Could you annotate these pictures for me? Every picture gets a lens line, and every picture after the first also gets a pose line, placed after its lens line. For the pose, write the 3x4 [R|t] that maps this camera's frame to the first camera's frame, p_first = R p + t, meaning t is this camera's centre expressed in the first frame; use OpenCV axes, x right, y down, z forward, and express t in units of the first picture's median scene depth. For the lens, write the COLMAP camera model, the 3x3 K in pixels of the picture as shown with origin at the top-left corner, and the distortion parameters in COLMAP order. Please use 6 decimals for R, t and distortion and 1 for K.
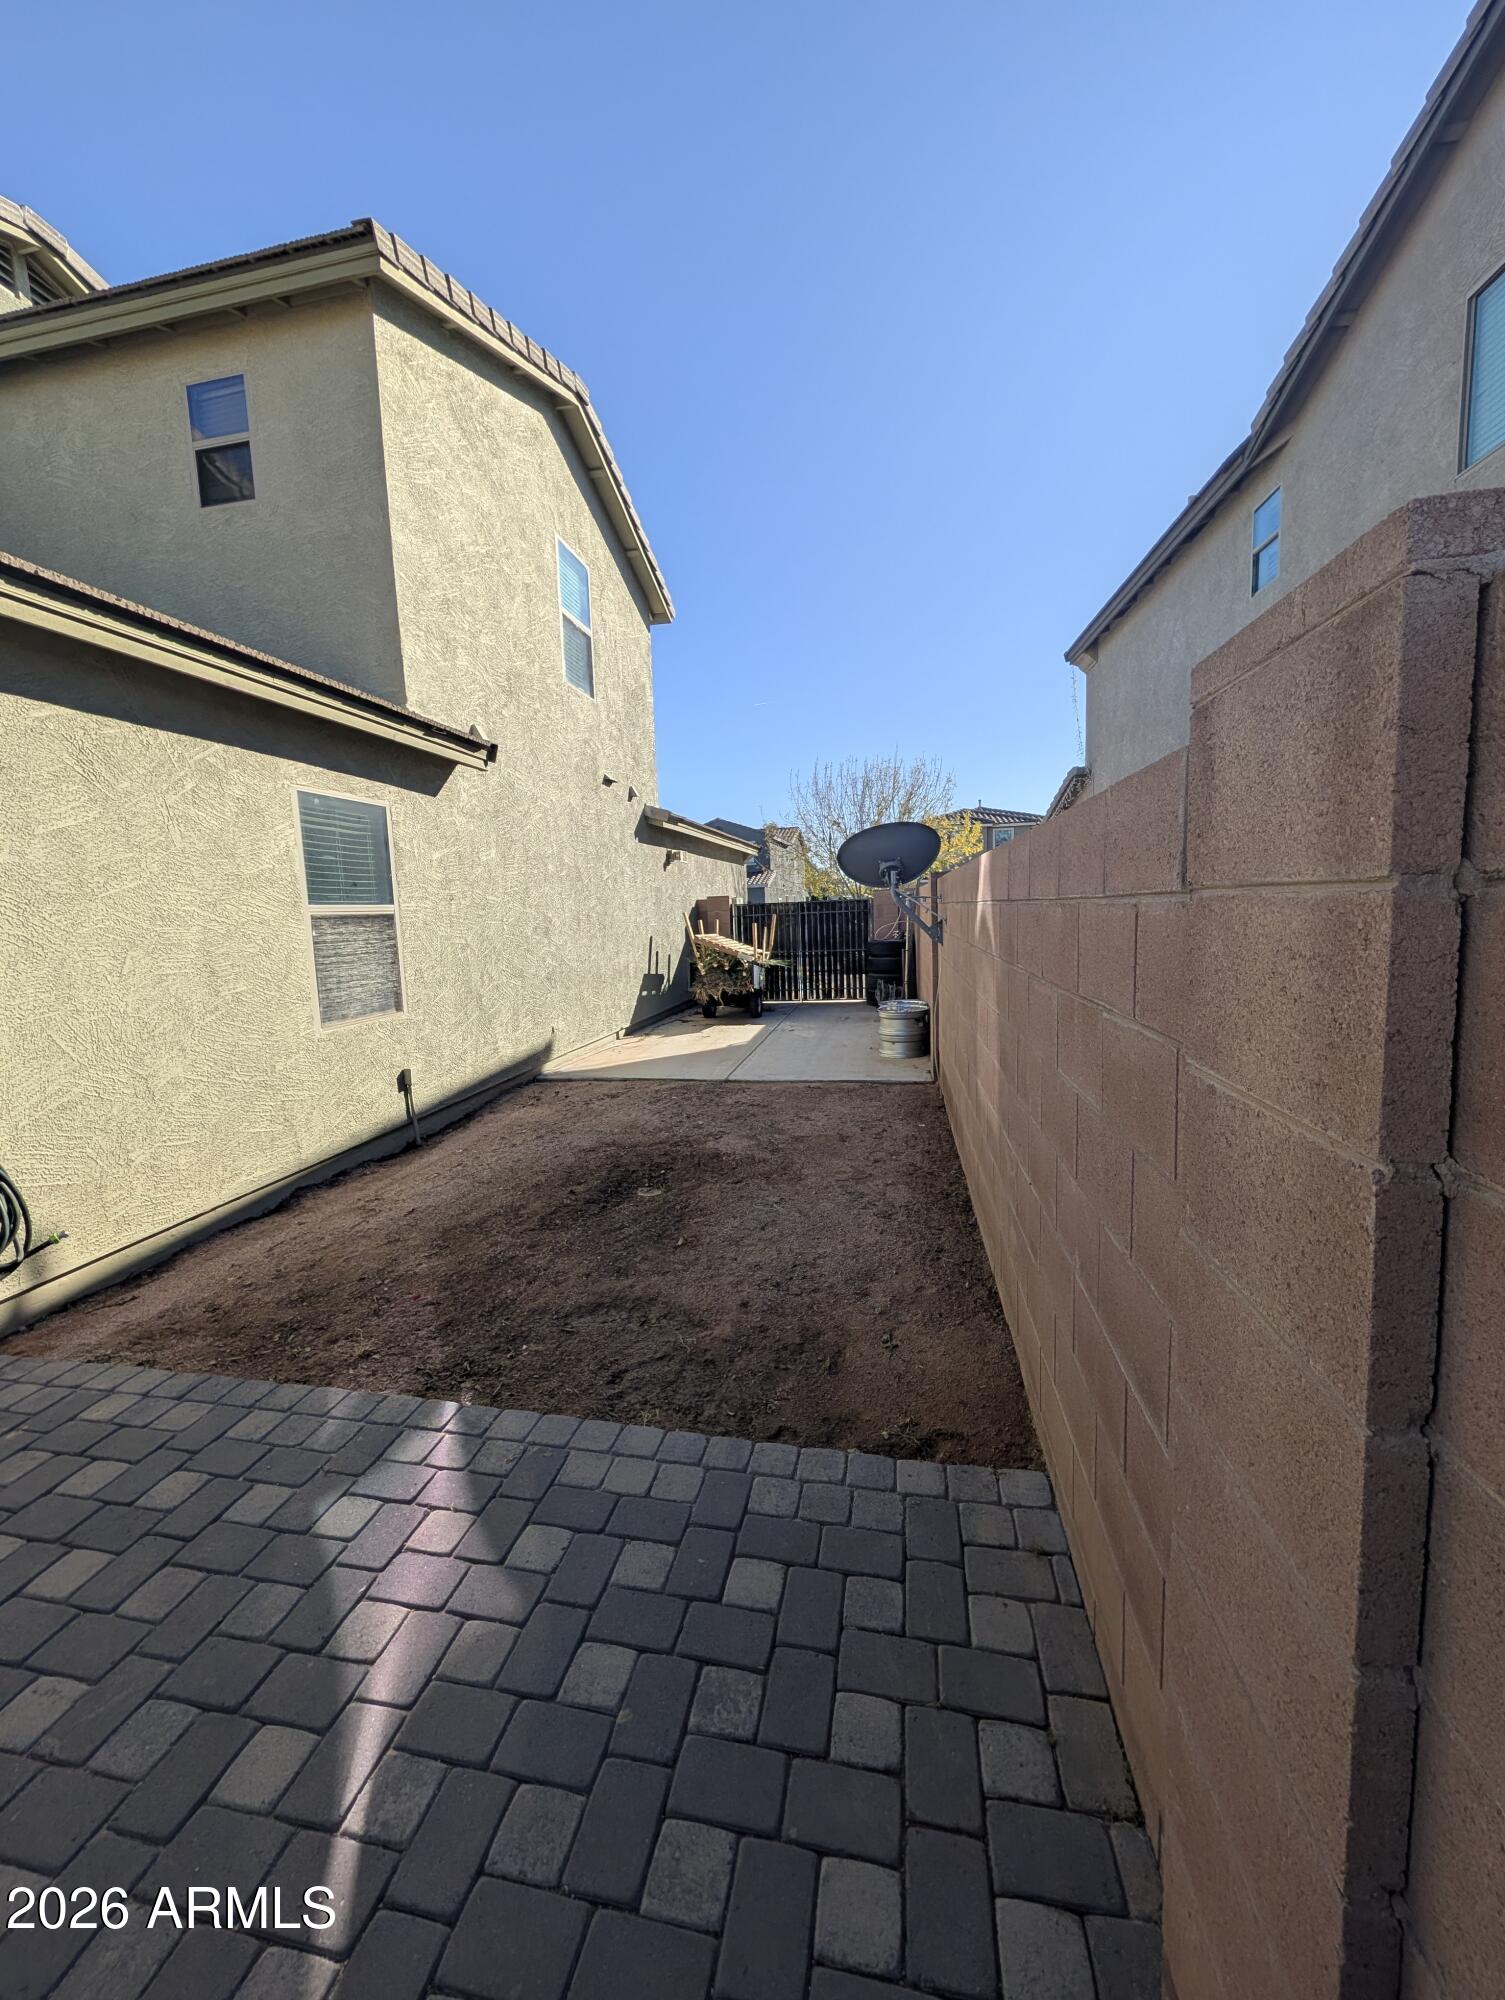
lens RADIAL K [[770.7, 0, 752.5], [0, 770.7, 1000.0], [0, 0, 1]] dist [-0.000616, -0.000006]
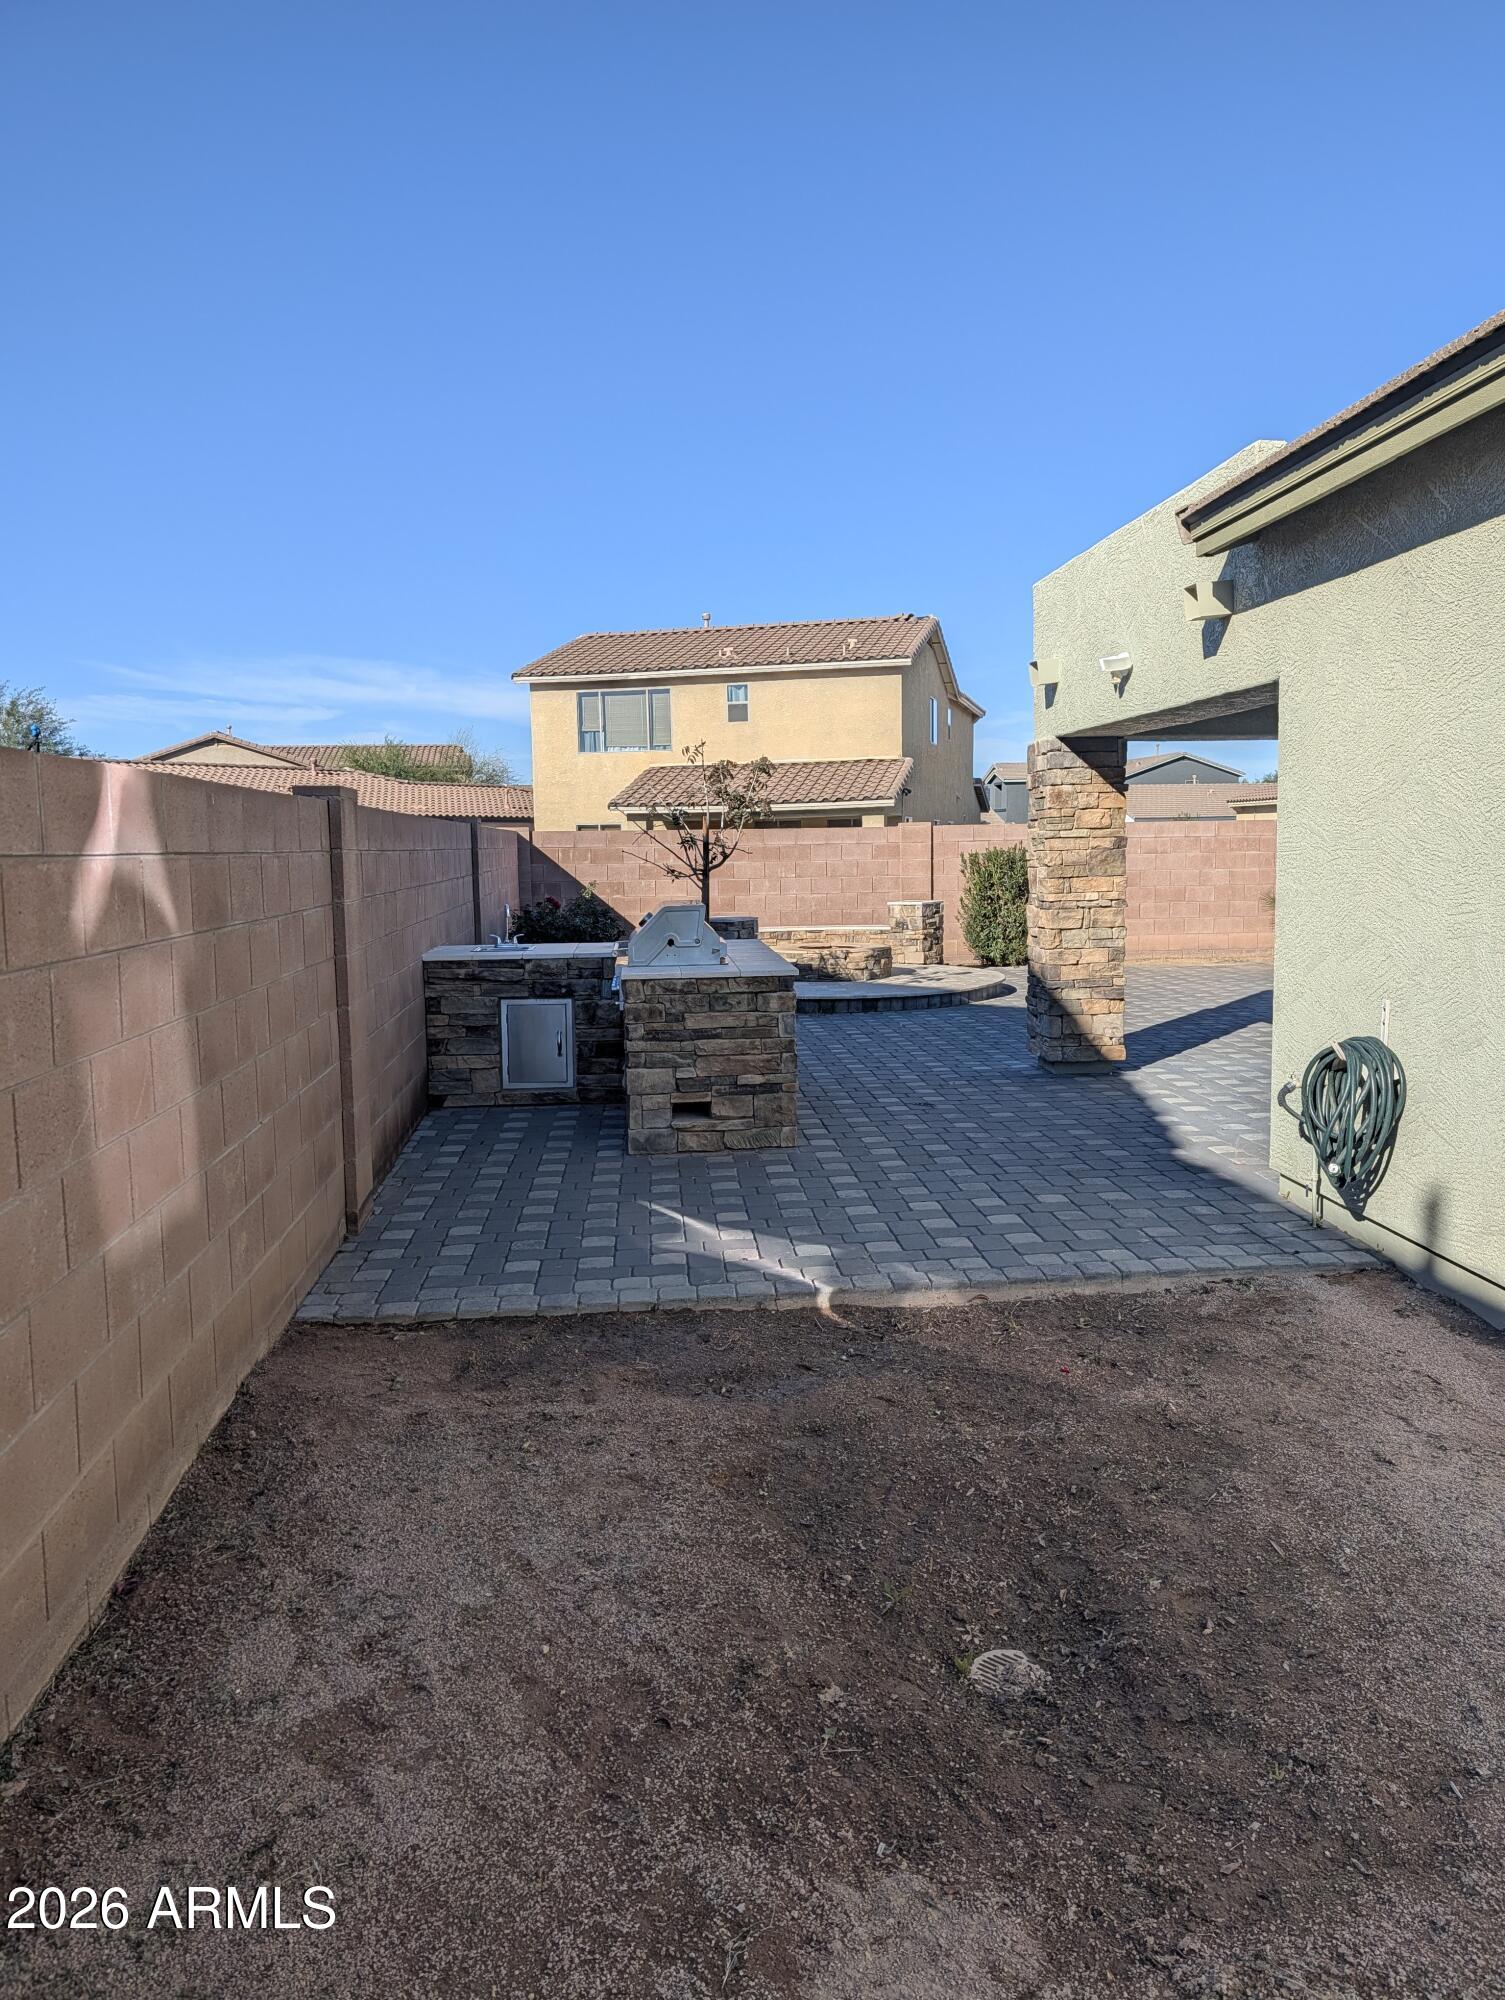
lens RADIAL K [[1447.8, 0, 752.5], [0, 1447.8, 1000.0], [0, 0, 1]] dist [-0.001971, -0.004490]
pose [[-0.961566, 0.081023, -0.262346, 0.172022], [0.019636, 0.973315, 0.228630, -0.274545], [0.273870, 0.214691, -0.937498, 2.298343]]
